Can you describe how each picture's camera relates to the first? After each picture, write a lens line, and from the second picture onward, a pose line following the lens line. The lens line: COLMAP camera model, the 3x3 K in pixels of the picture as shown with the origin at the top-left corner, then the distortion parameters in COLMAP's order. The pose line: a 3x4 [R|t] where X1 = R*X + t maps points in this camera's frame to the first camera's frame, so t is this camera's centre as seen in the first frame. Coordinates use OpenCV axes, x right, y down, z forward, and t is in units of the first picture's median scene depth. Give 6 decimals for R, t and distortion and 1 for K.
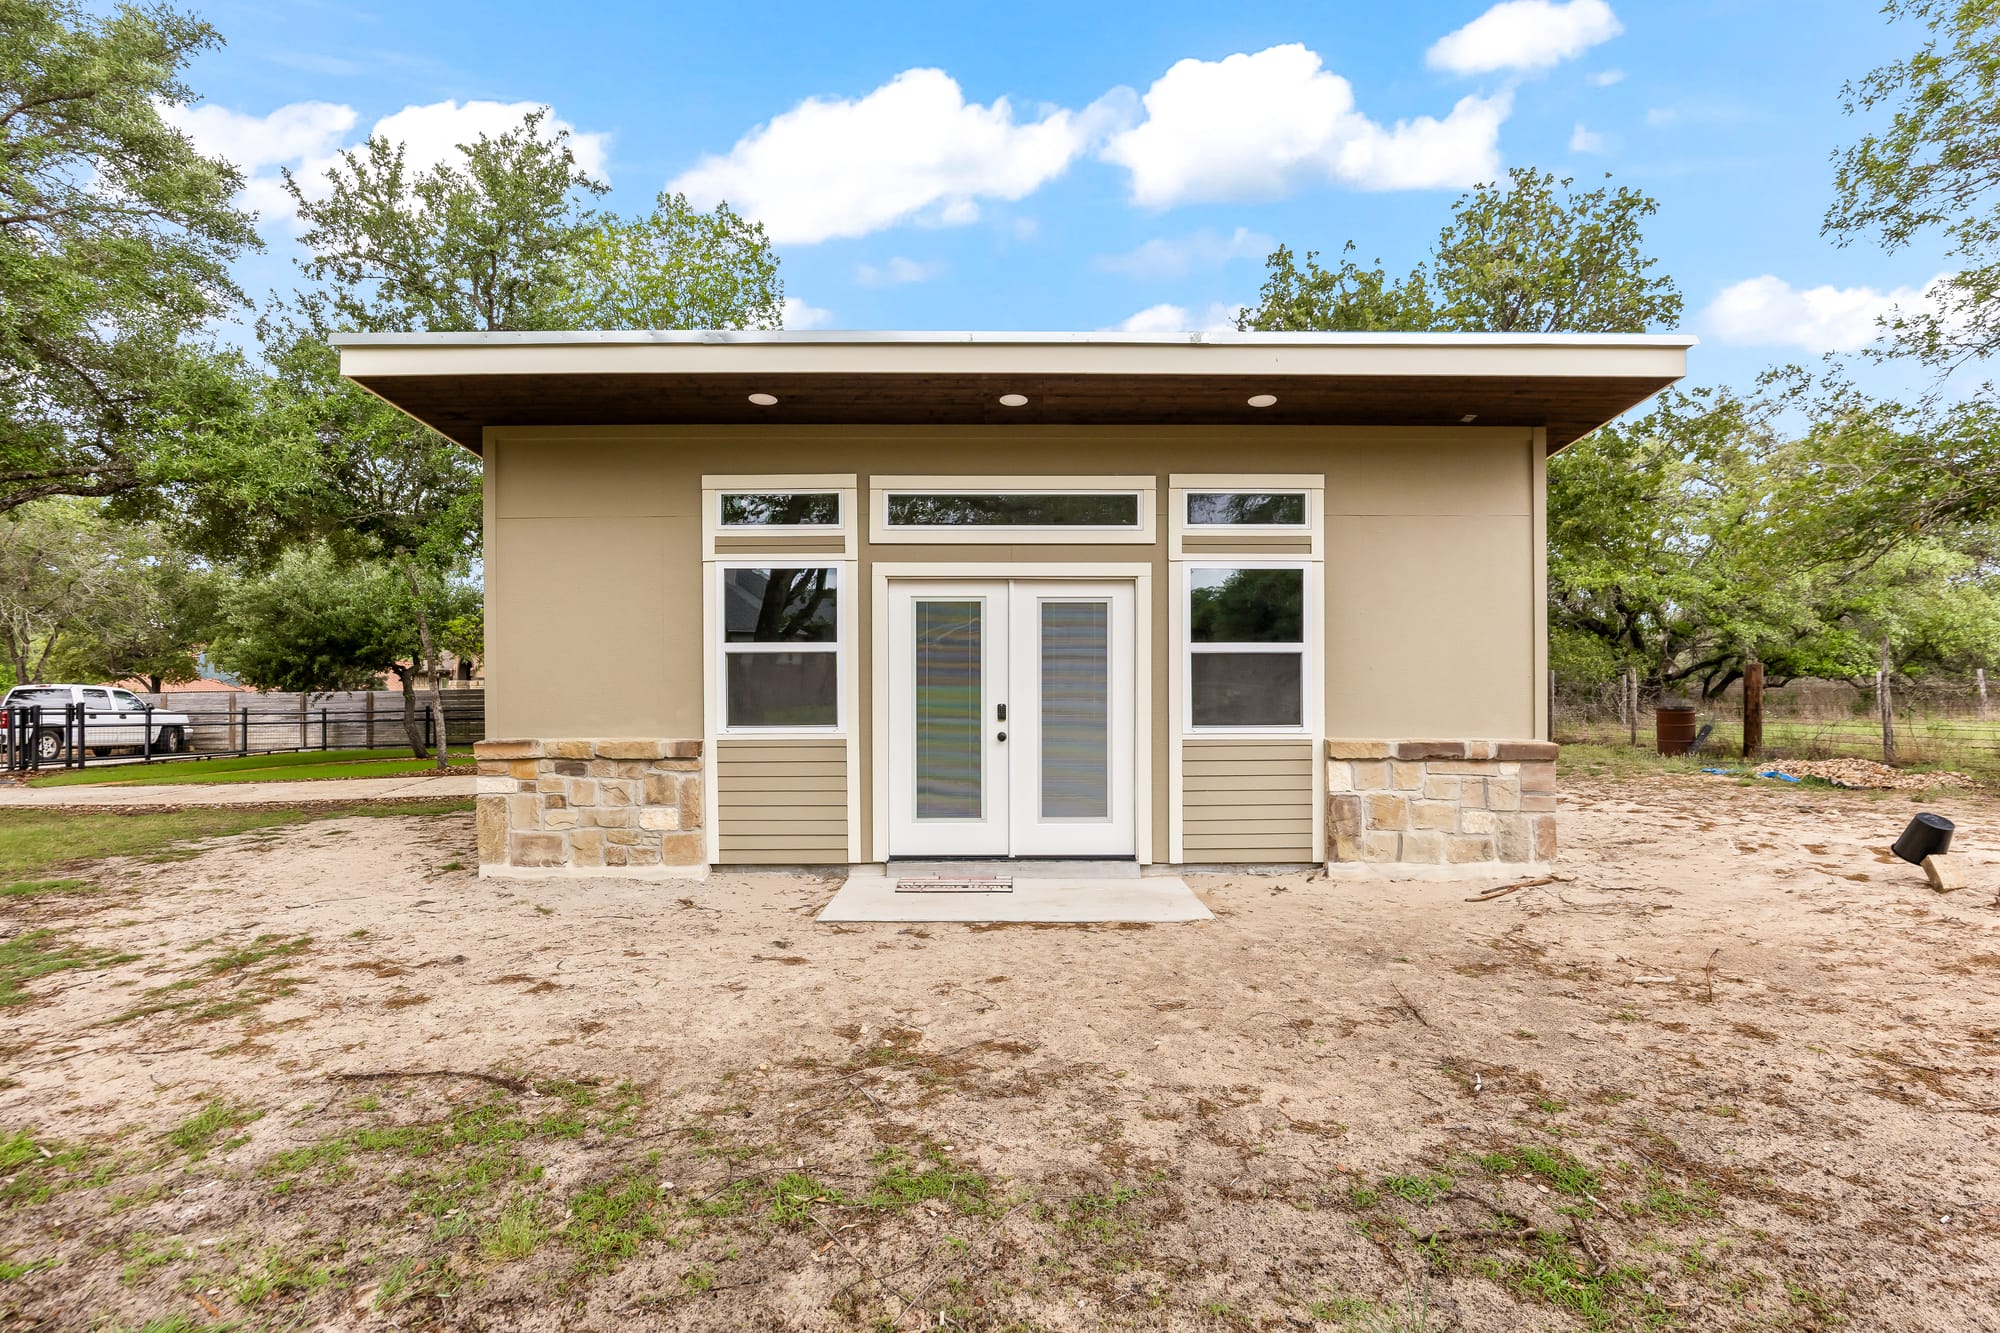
lens RADIAL K [[991.1, 0, 1013.6], [0, 991.1, 690.2], [0, 0, 1]] dist [-0.017234, 0.001423]
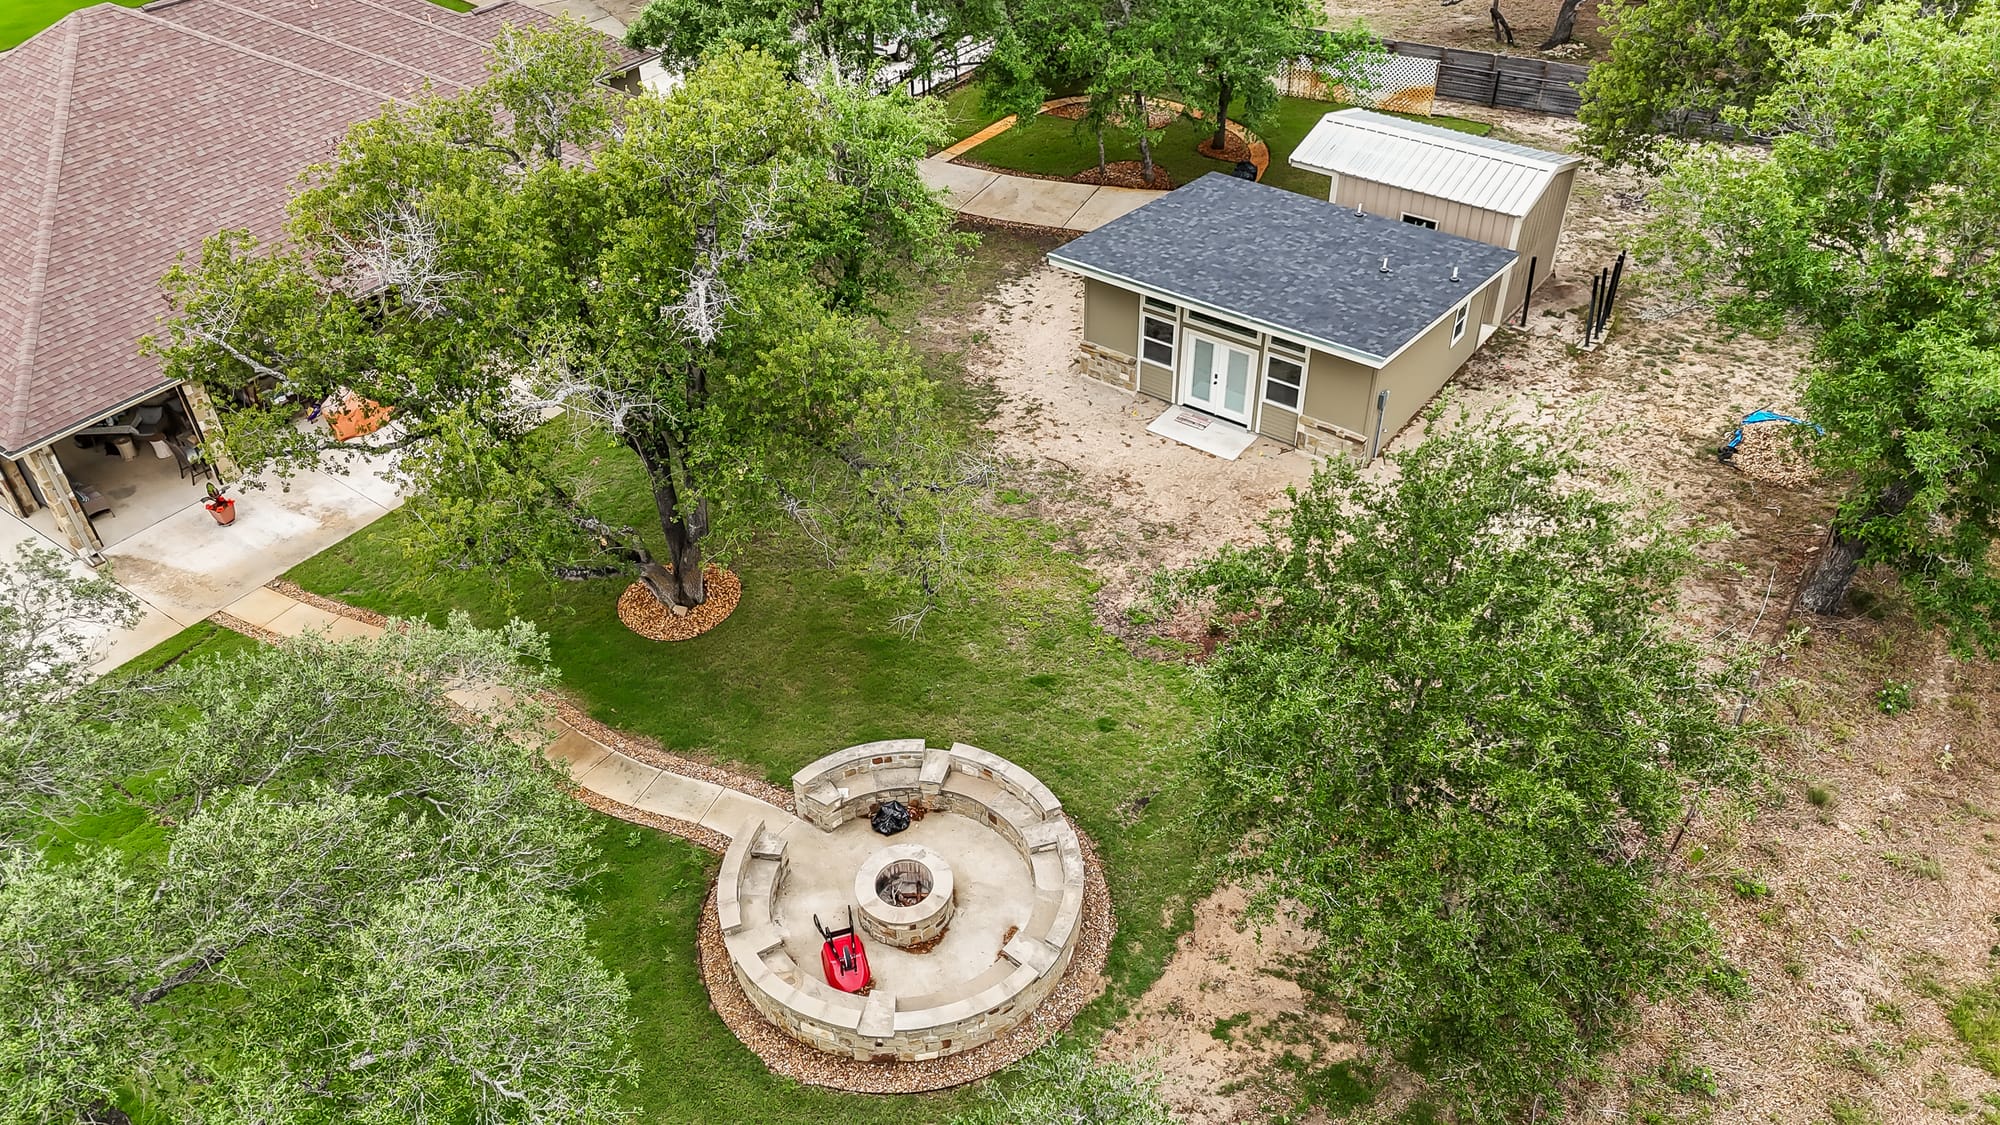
lens RADIAL K [[1493.9, 0, 996.4], [0, 1493.9, 558.4], [0, 0, 1]] dist [0.117959, -0.035095]
pose [[0.803179, 0.358072, -0.476117, 2.031929], [0.007138, 0.793365, 0.608704, -2.588767], [0.595695, -0.492297, 0.634659, -2.952618]]
